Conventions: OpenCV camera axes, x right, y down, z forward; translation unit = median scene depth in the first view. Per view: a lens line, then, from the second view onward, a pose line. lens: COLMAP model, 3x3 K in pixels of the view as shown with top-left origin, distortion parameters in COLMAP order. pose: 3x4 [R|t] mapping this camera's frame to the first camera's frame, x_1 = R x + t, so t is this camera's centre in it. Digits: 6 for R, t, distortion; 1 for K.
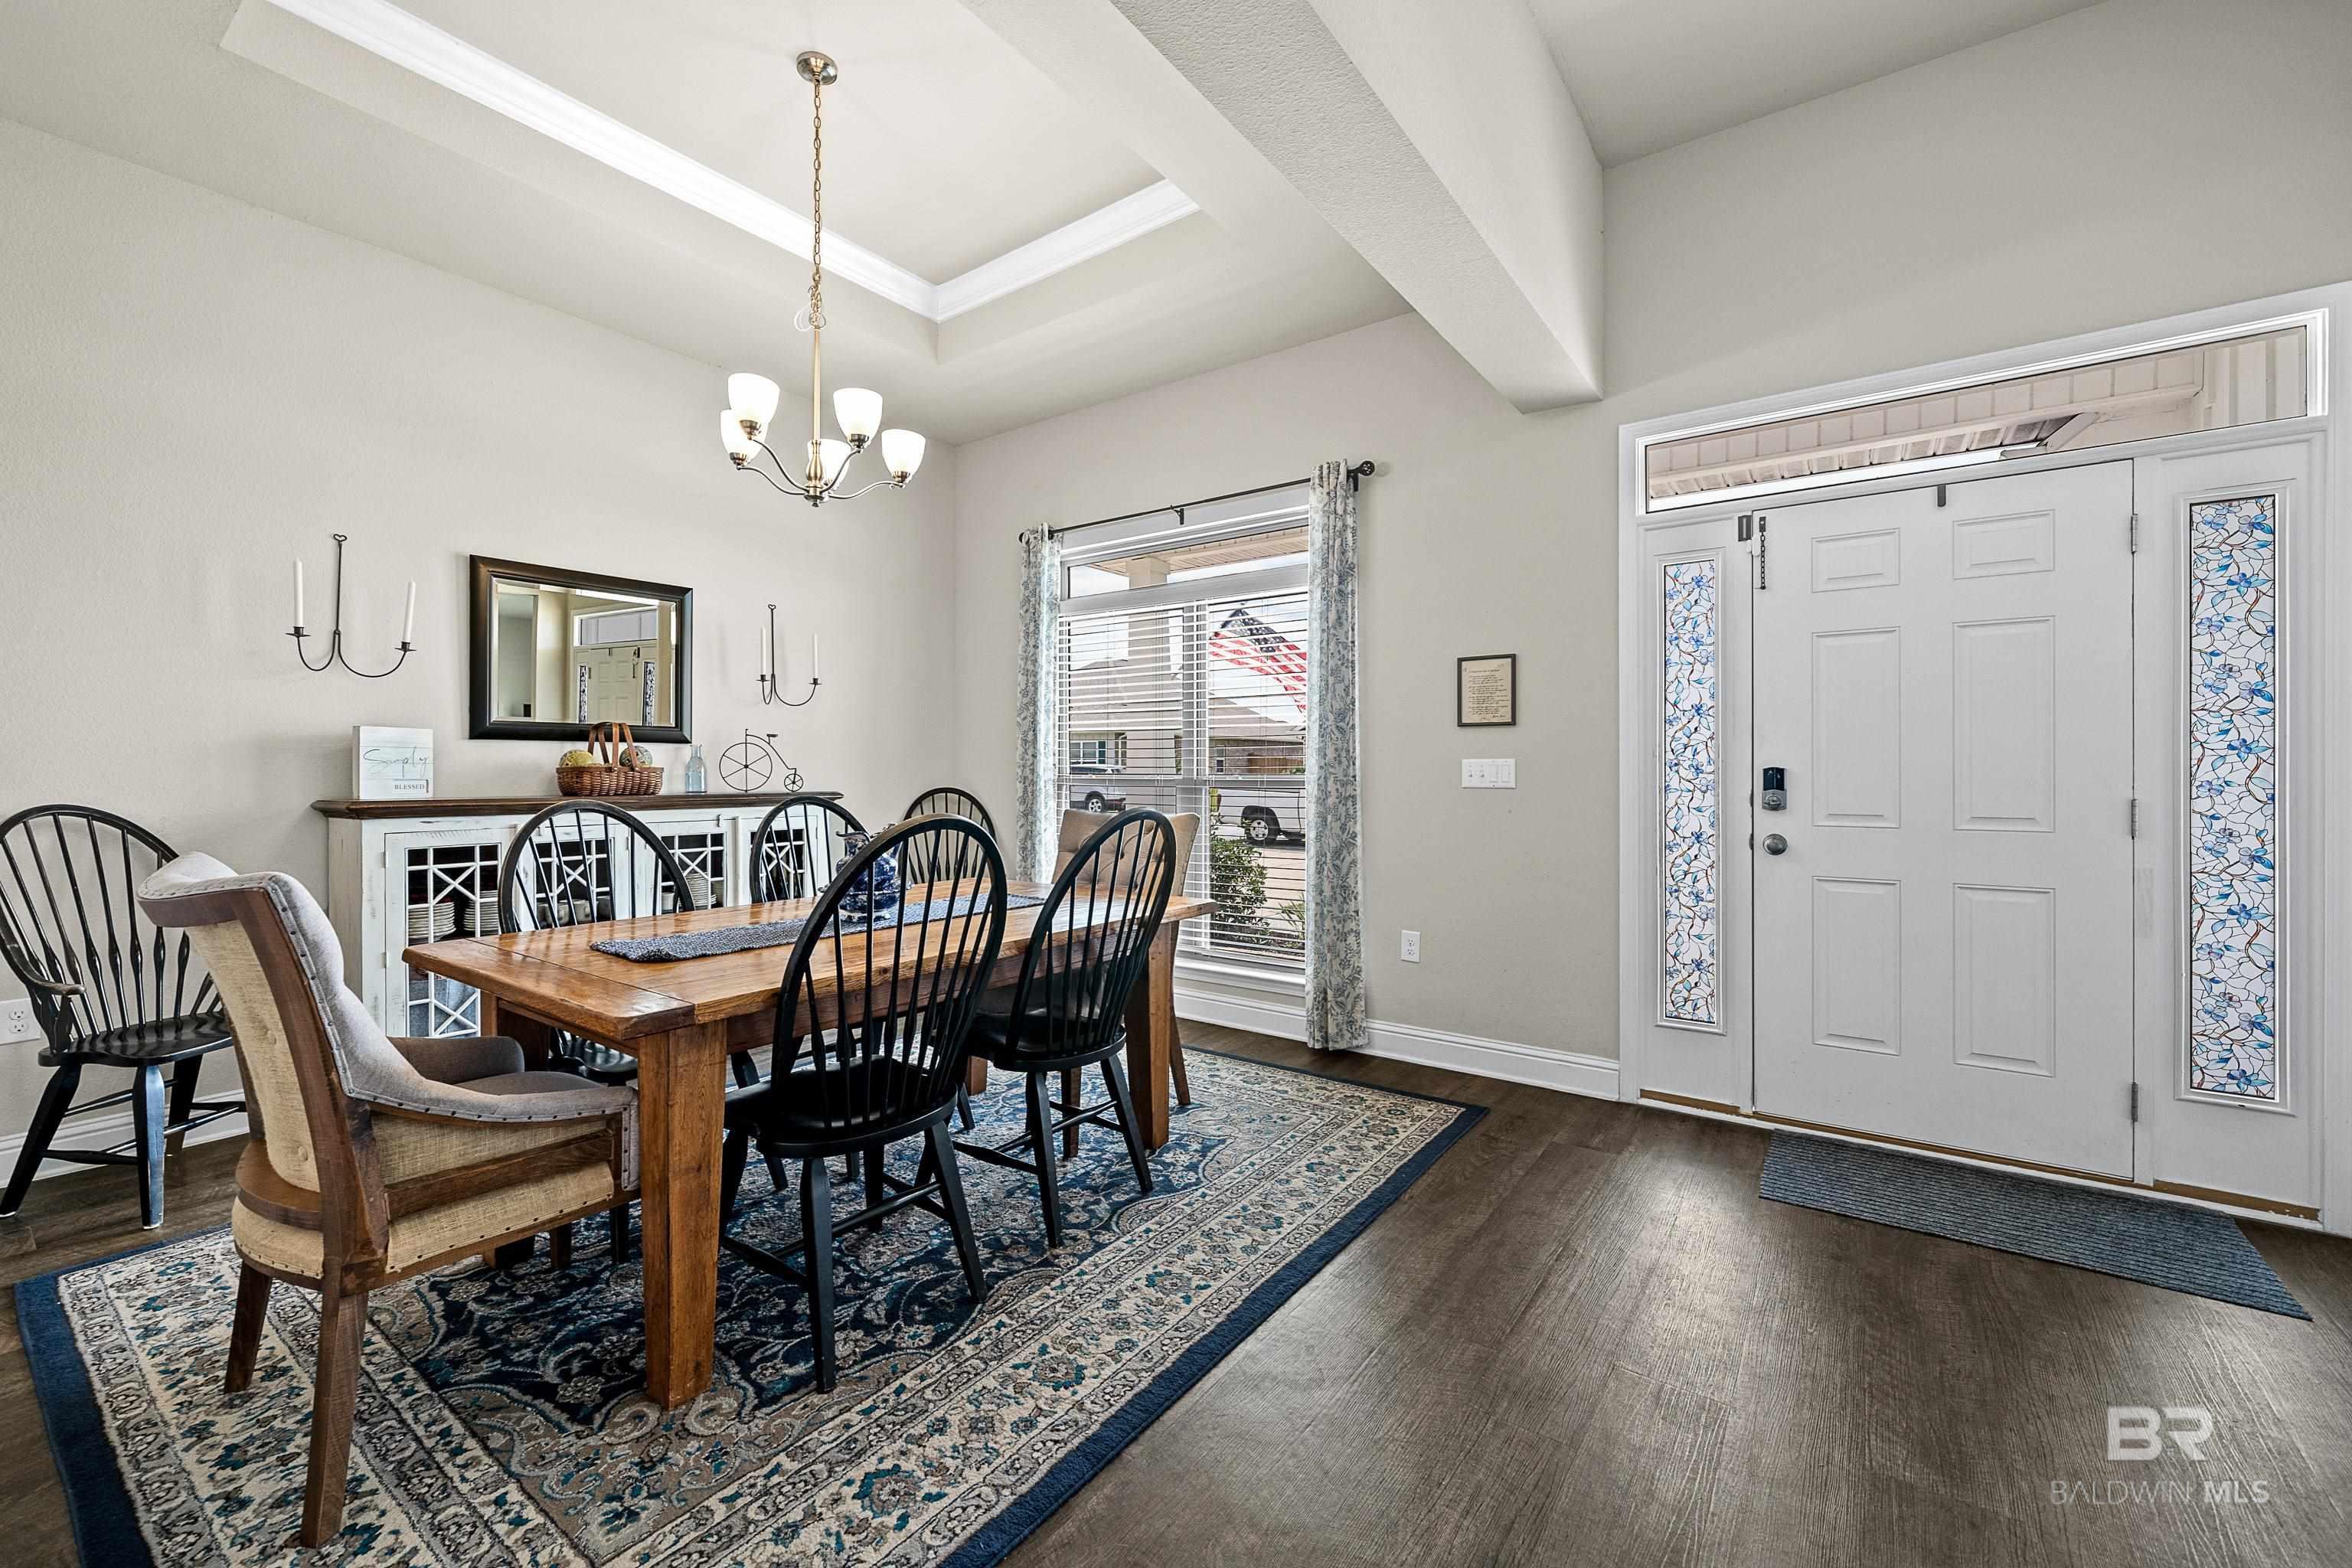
lens RADIAL K [[940.5, 0, 1176.0], [0, 940.5, 776.7], [0, 0, 1]] dist [-0.001870, -0.000104]
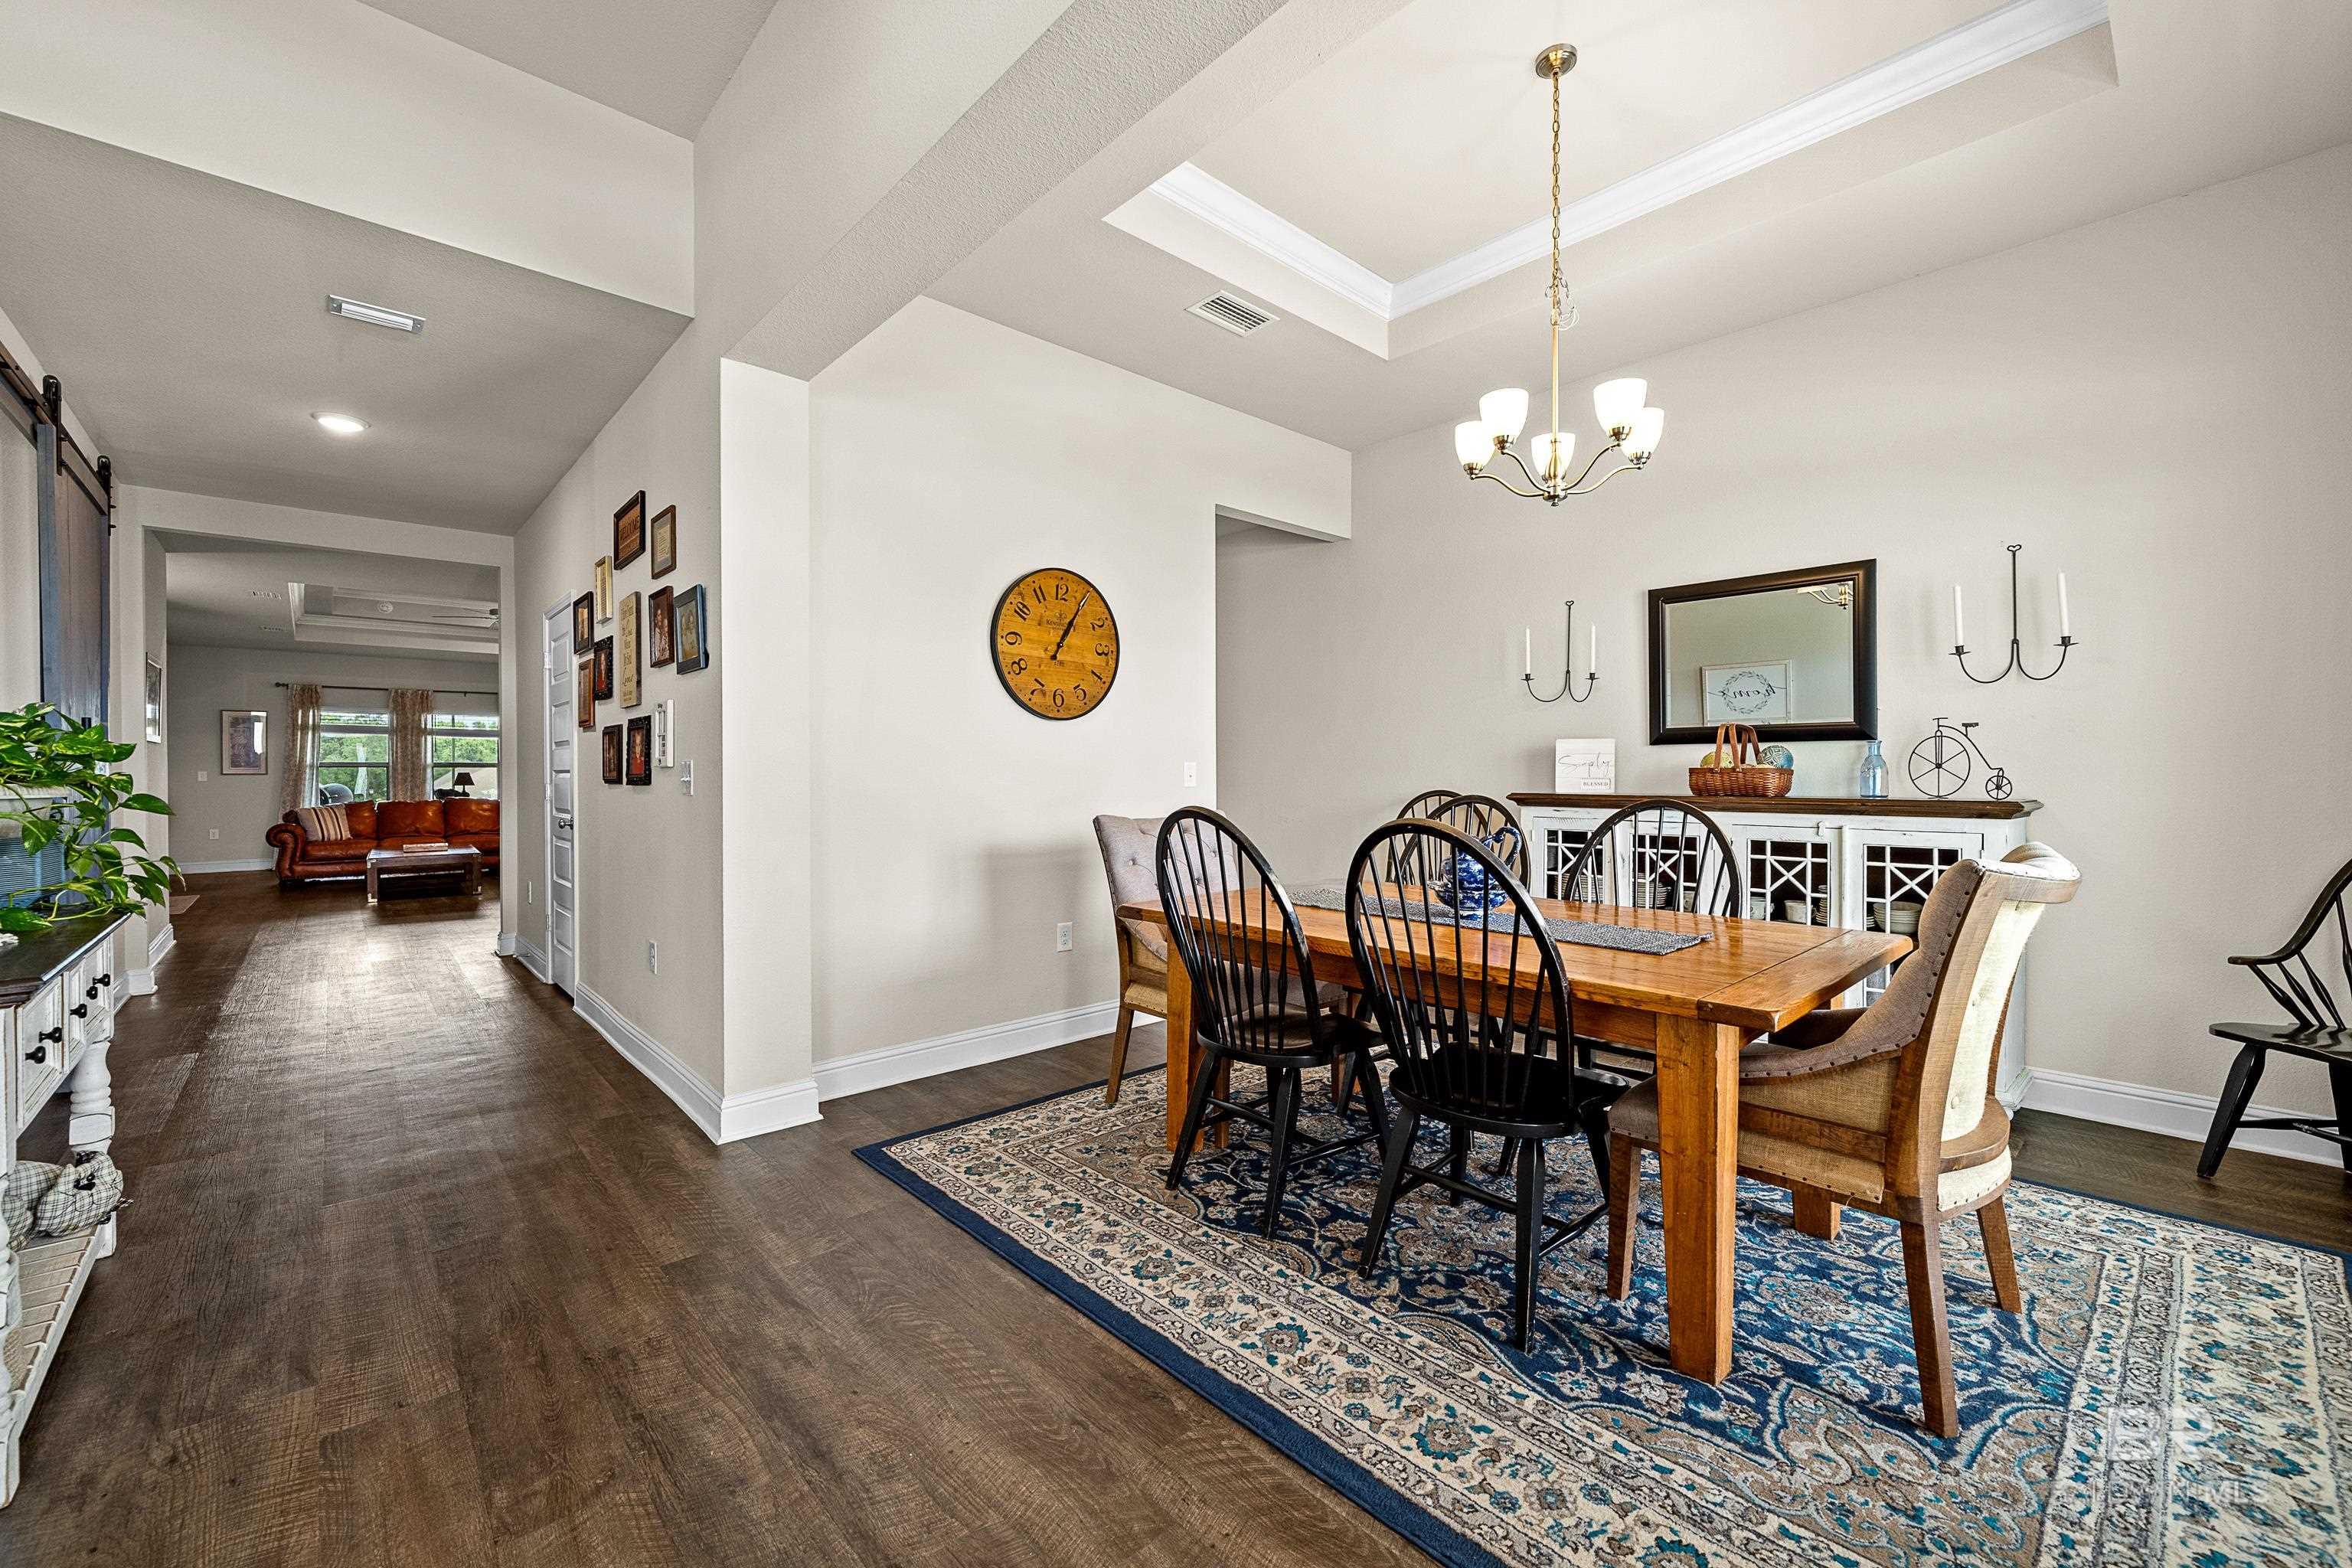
lens RADIAL K [[940.5, 0, 1176.0], [0, 940.5, 776.7], [0, 0, 1]] dist [-0.001870, -0.000104]
pose [[-0.195963, 0.005204, -0.980597, 0.601744], [-0.002821, 0.999979, 0.005871, -0.006293], [0.980607, 0.003916, -0.195944, 0.717504]]
